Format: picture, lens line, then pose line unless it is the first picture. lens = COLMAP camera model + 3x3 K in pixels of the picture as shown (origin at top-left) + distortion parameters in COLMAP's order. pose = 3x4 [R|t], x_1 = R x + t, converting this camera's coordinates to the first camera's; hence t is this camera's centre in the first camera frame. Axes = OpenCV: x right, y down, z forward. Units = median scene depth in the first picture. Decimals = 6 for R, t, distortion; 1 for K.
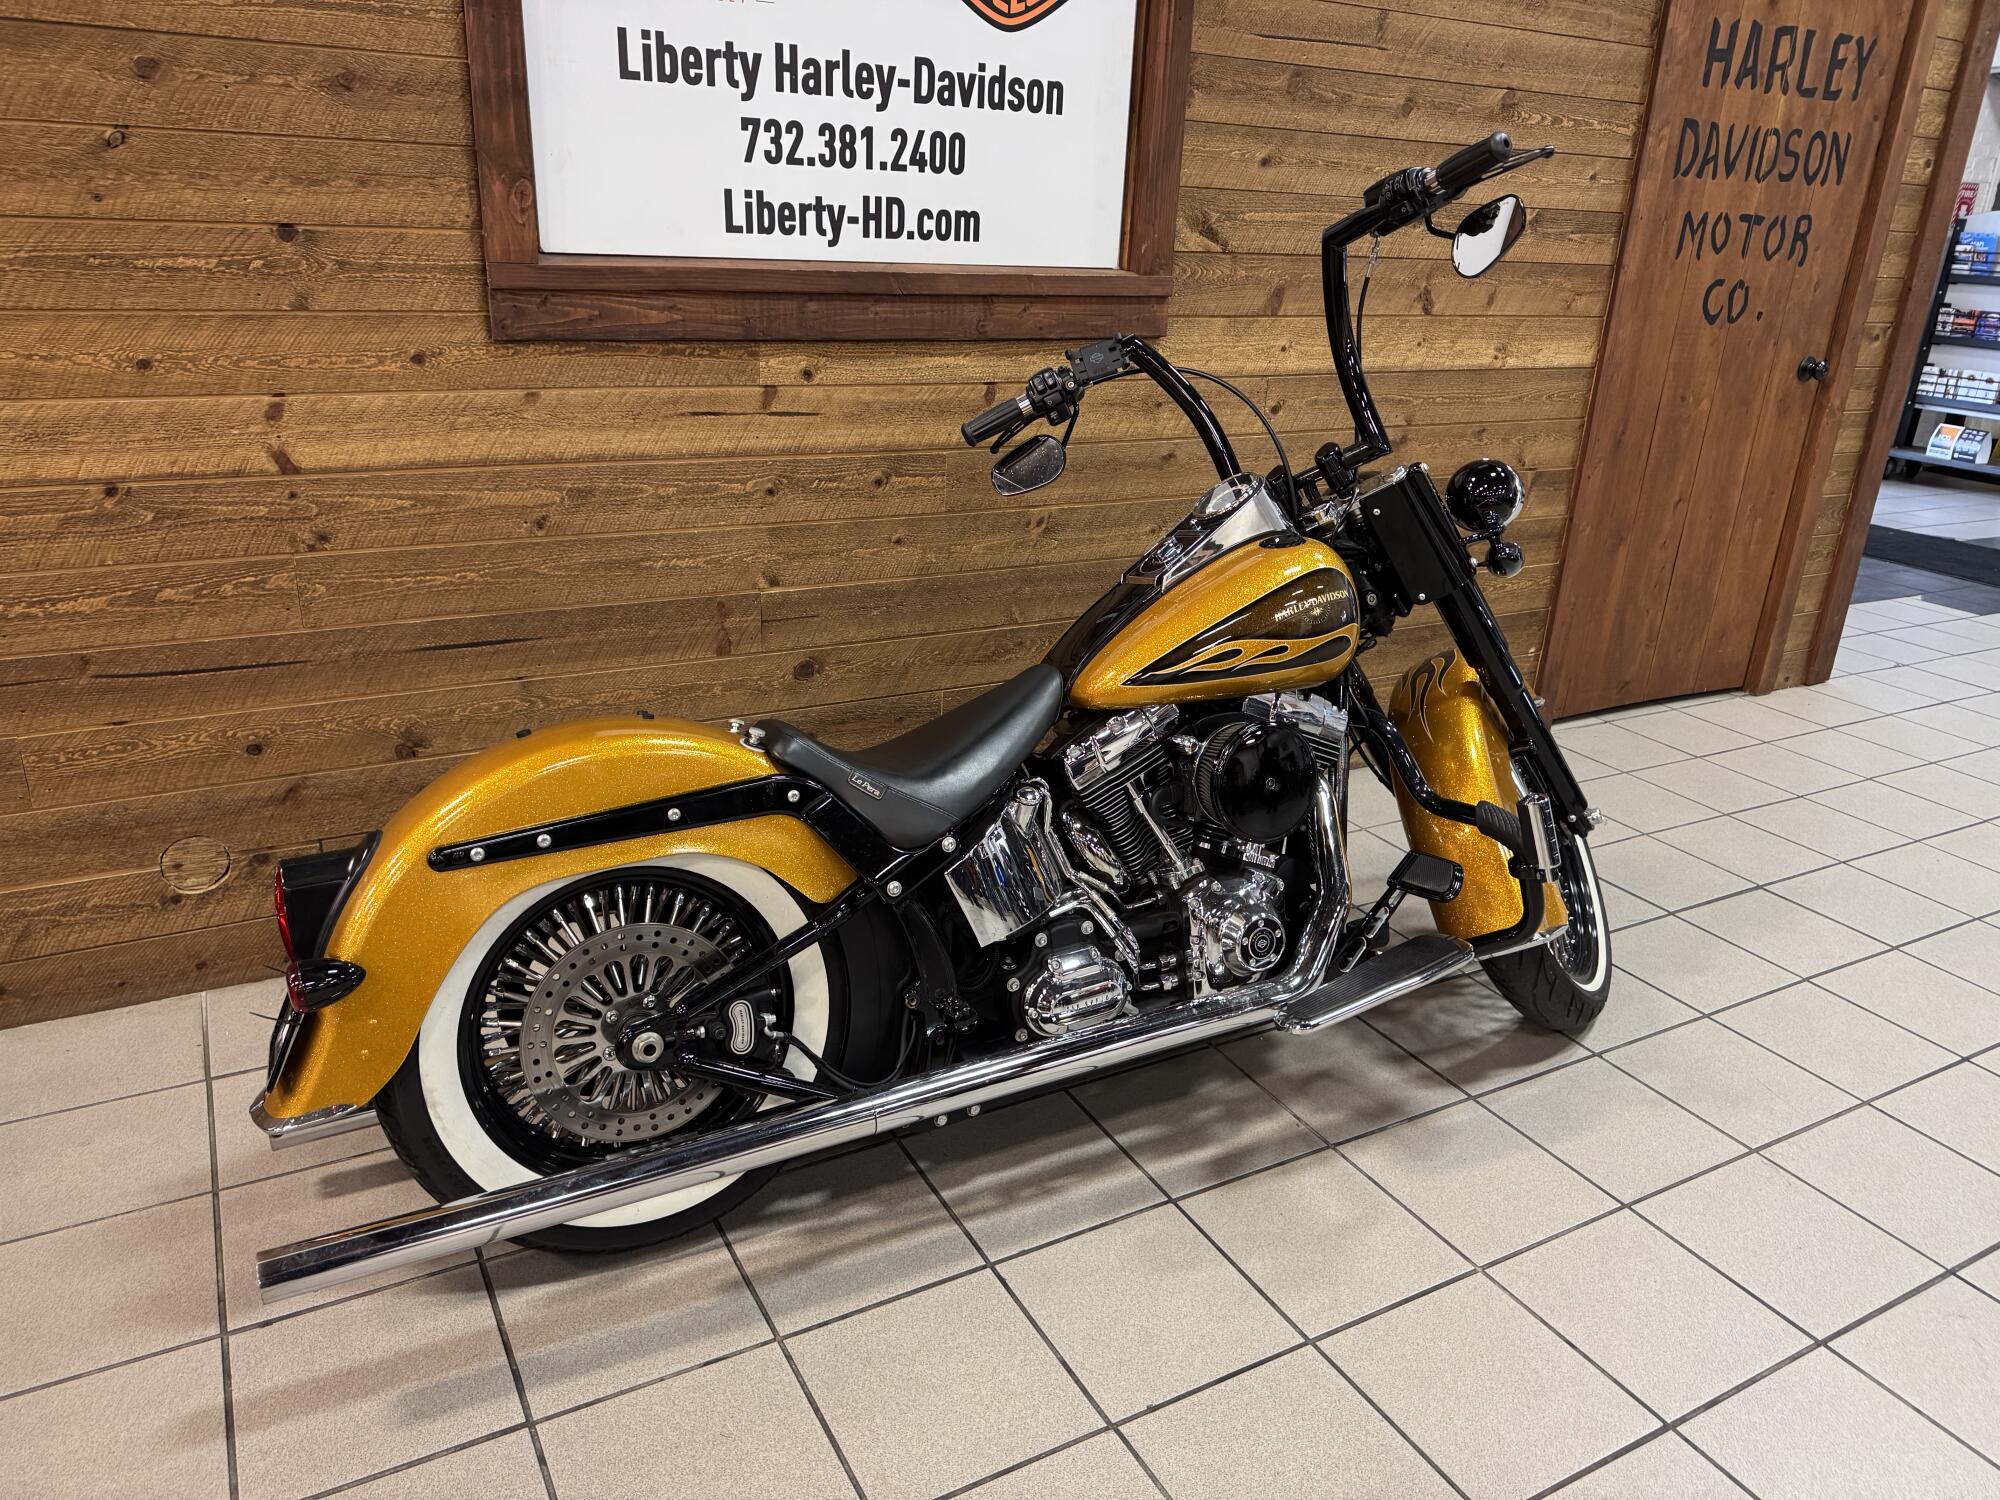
lens RADIAL K [[1404.3, 0, 1006.2], [0, 1404.3, 754.7], [0, 0, 1]] dist [0.104664, -0.152969]
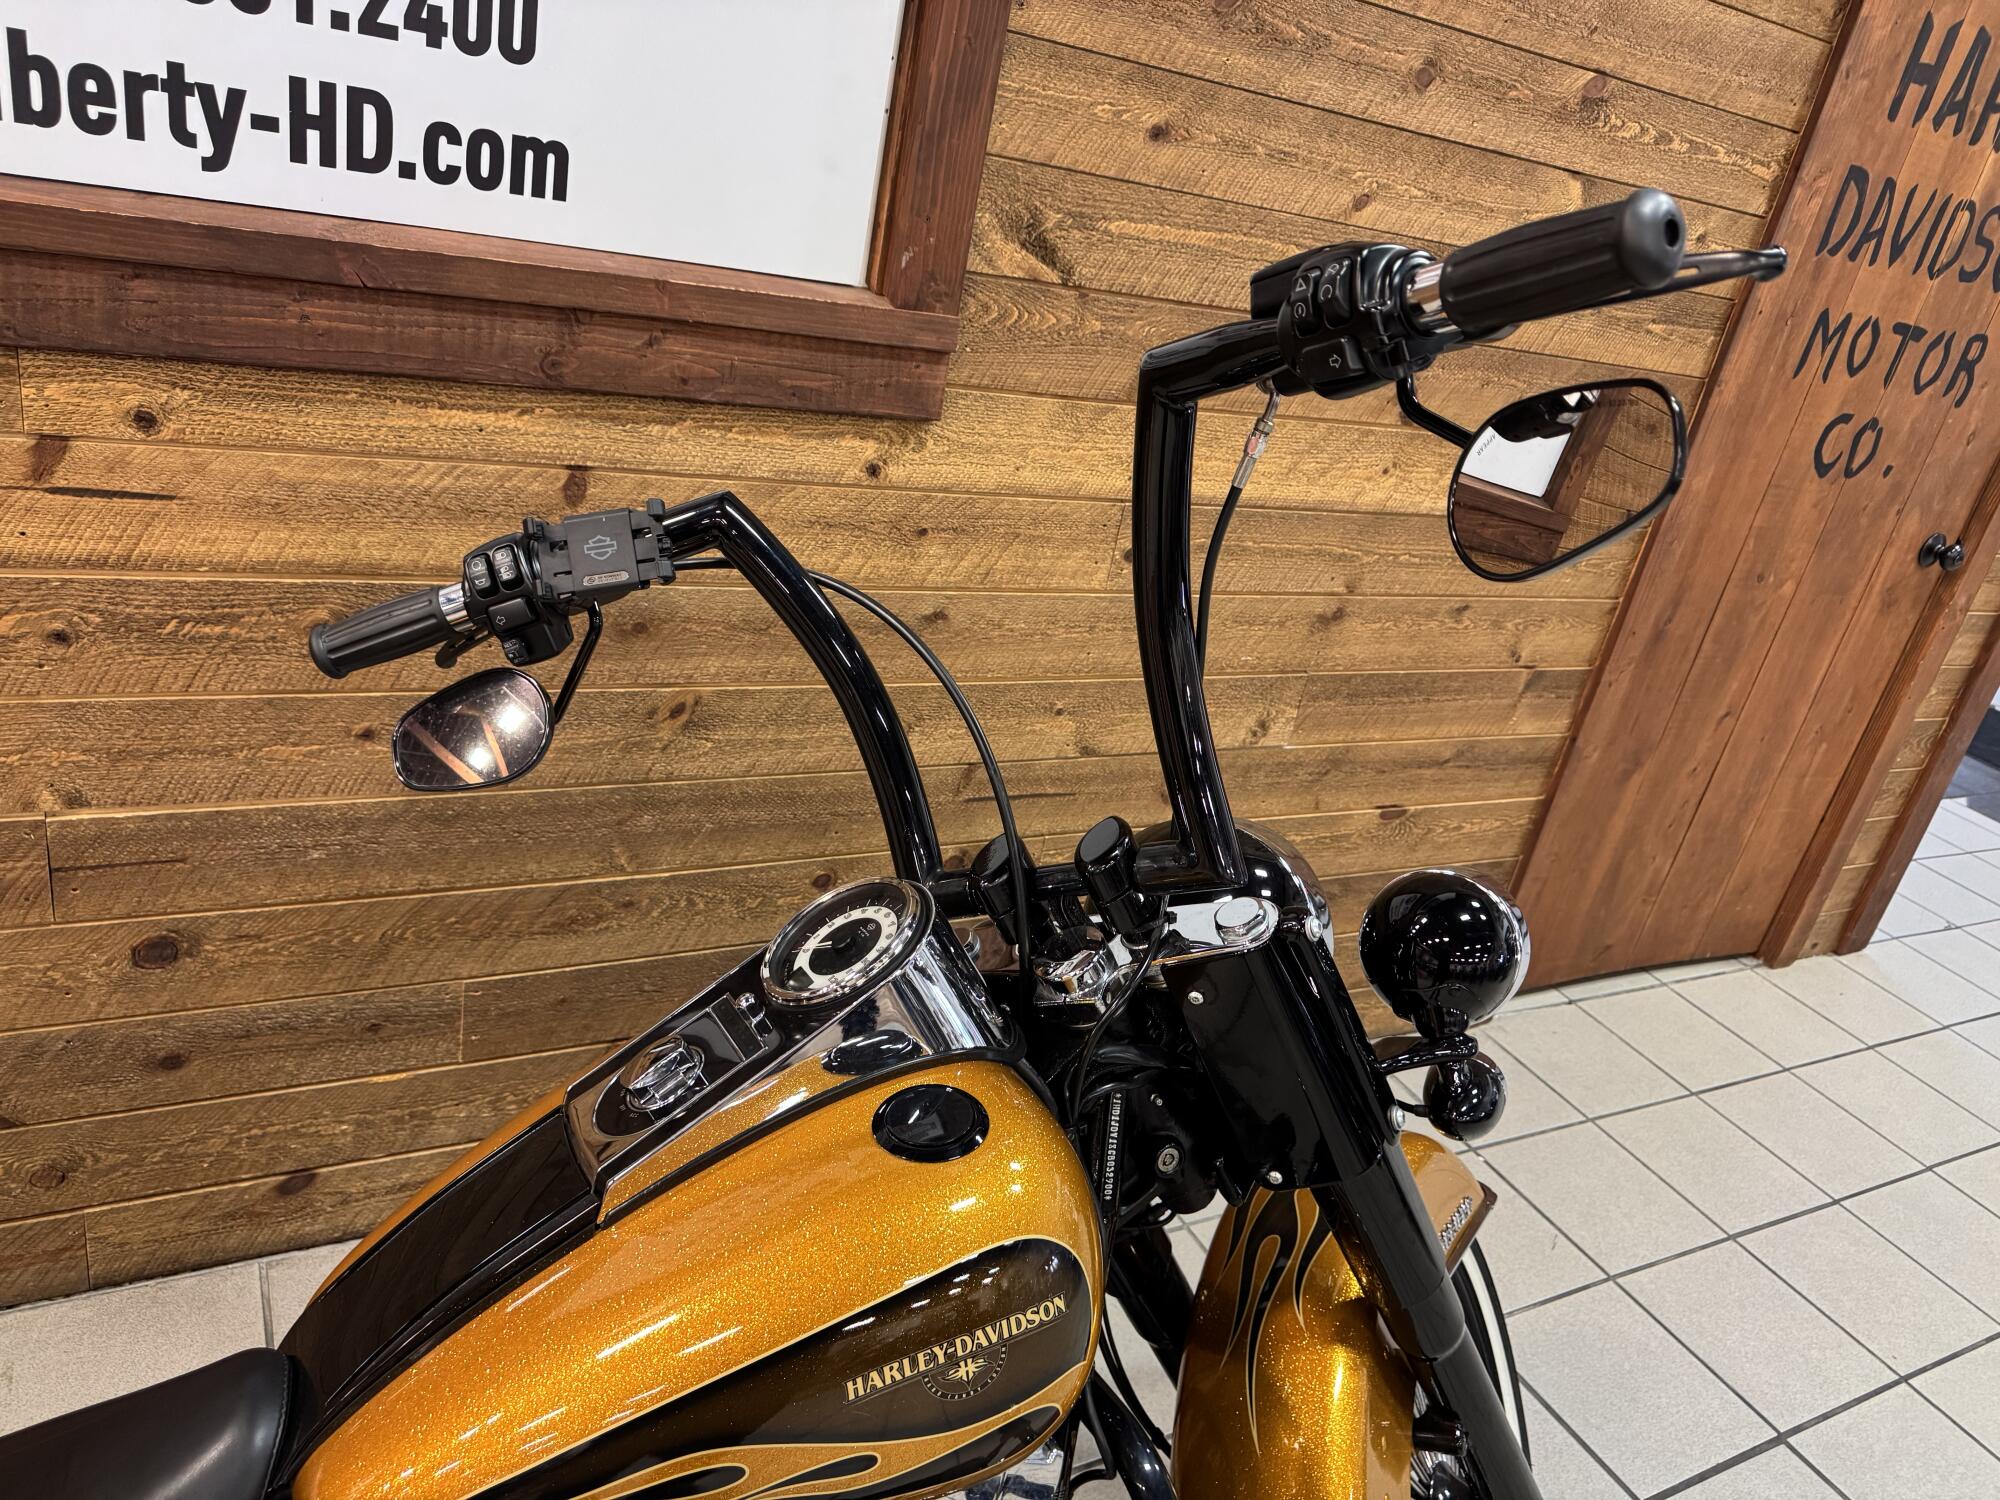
lens RADIAL K [[1398.7, 0, 1000.0], [0, 1398.7, 750.0], [0, 0, 1]] dist [0.076228, -0.106339]
pose [[0.989365, 0.139860, 0.039962, 0.151697], [-0.141794, 0.988605, 0.050545, -0.226481], [-0.032437, -0.055674, 0.997922, 0.503332]]
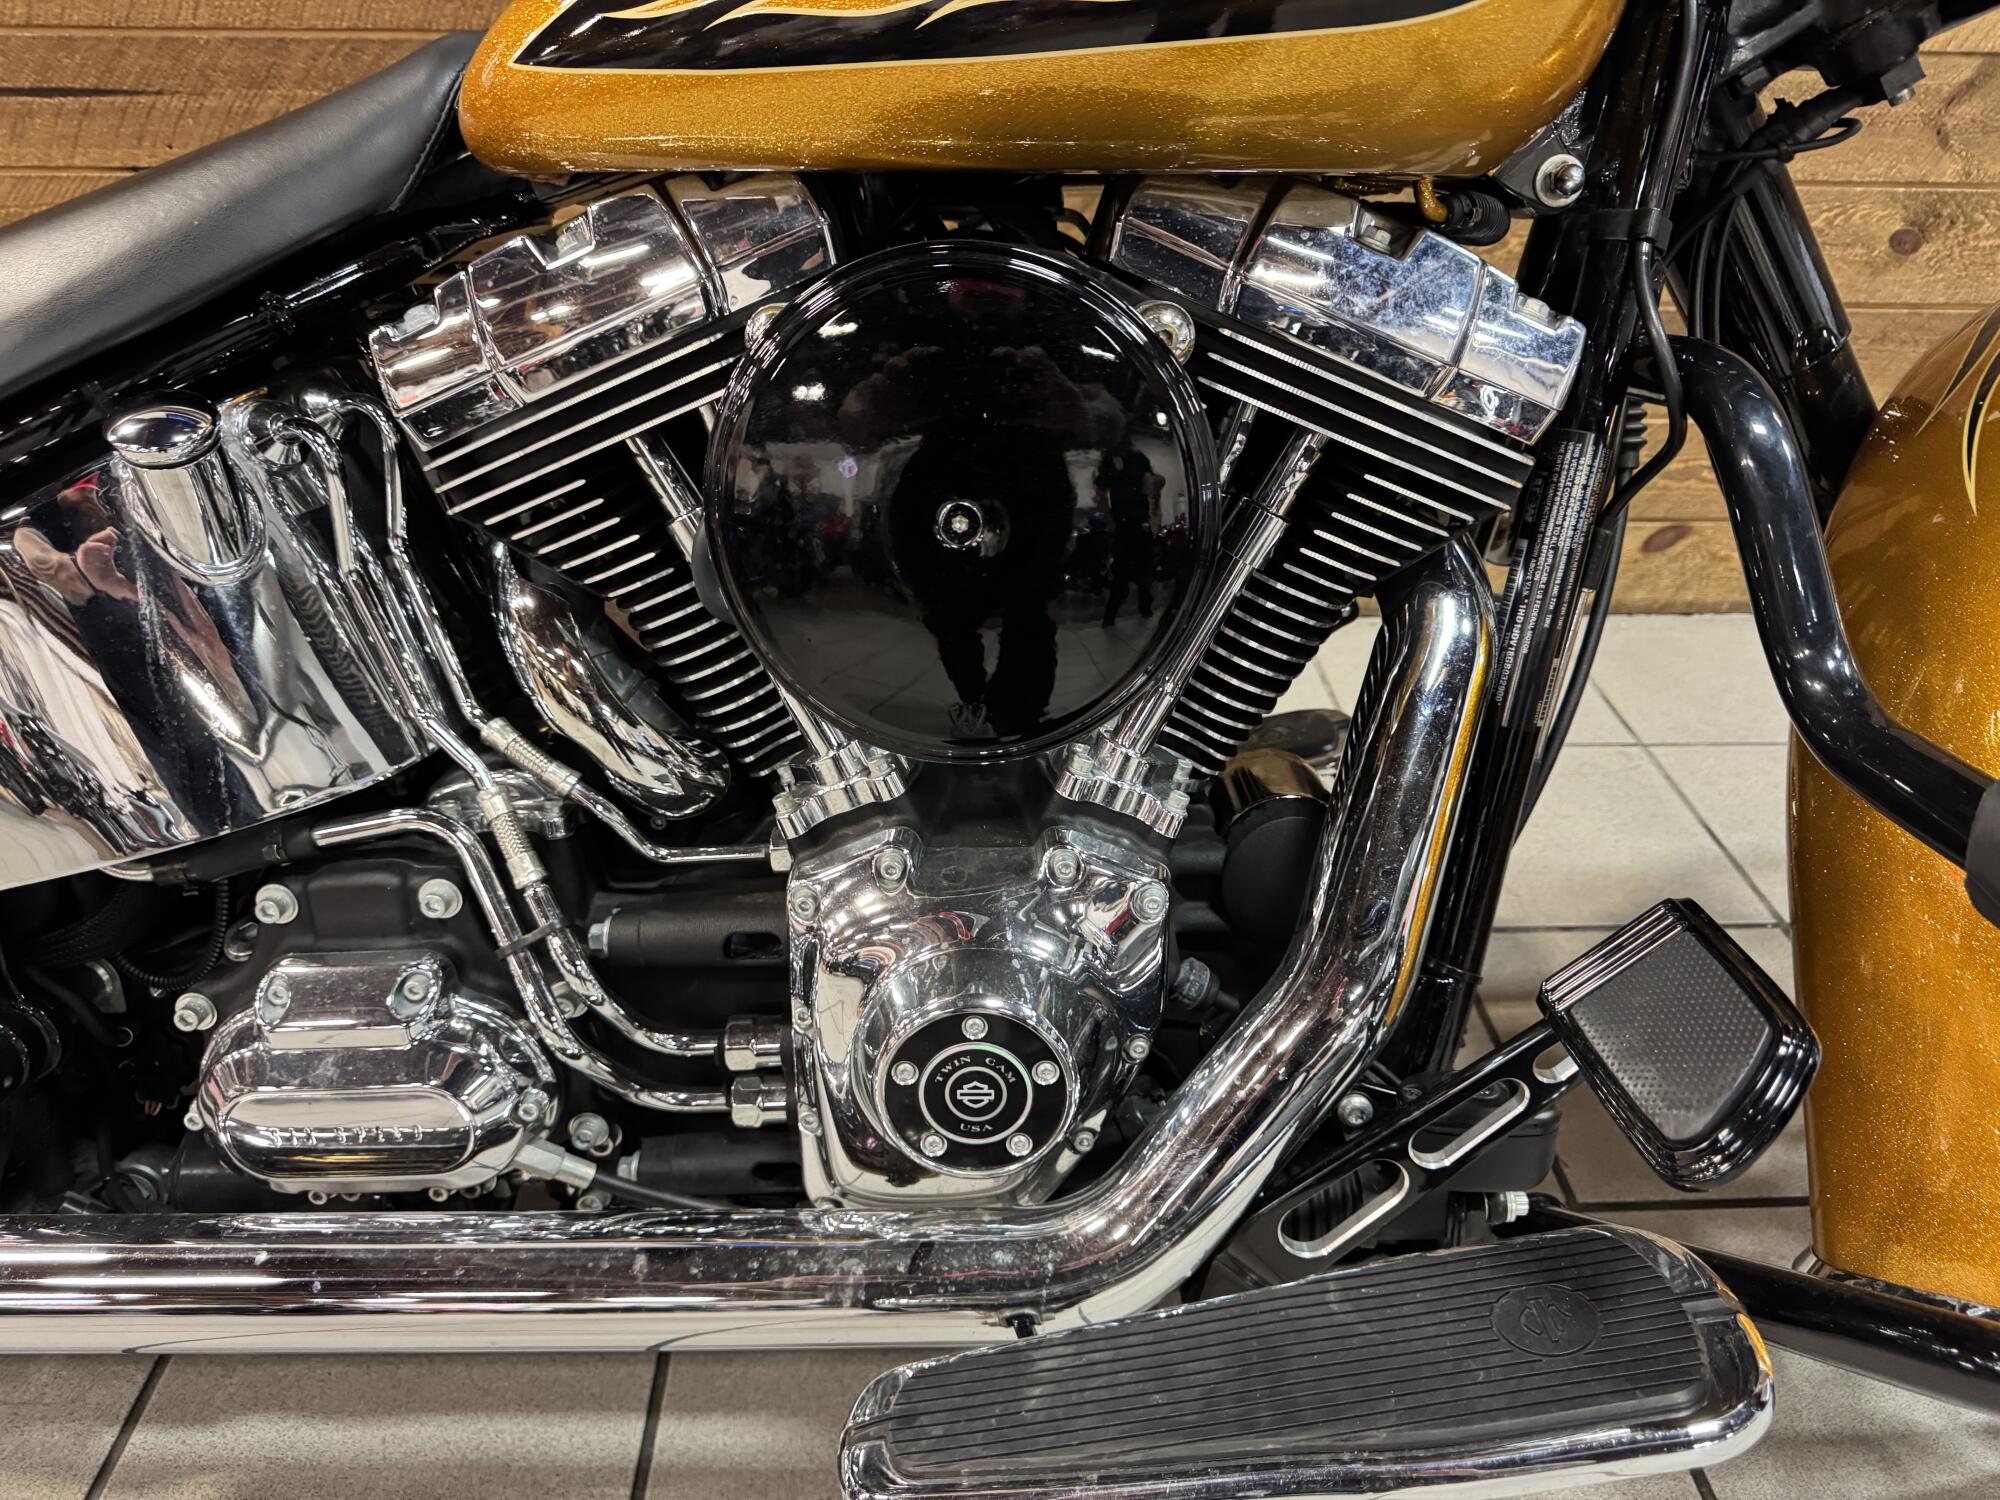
lens RADIAL K [[1470.0, 0, 1049.0], [0, 1470.0, 805.2], [0, 0, 1]] dist [-0.006698, -0.012027]
pose [[0.891086, 0.226100, -0.393503, 0.243518], [-0.148907, 0.964722, 0.217113, 0.007840], [0.428711, -0.134871, 0.893318, 0.605916]]
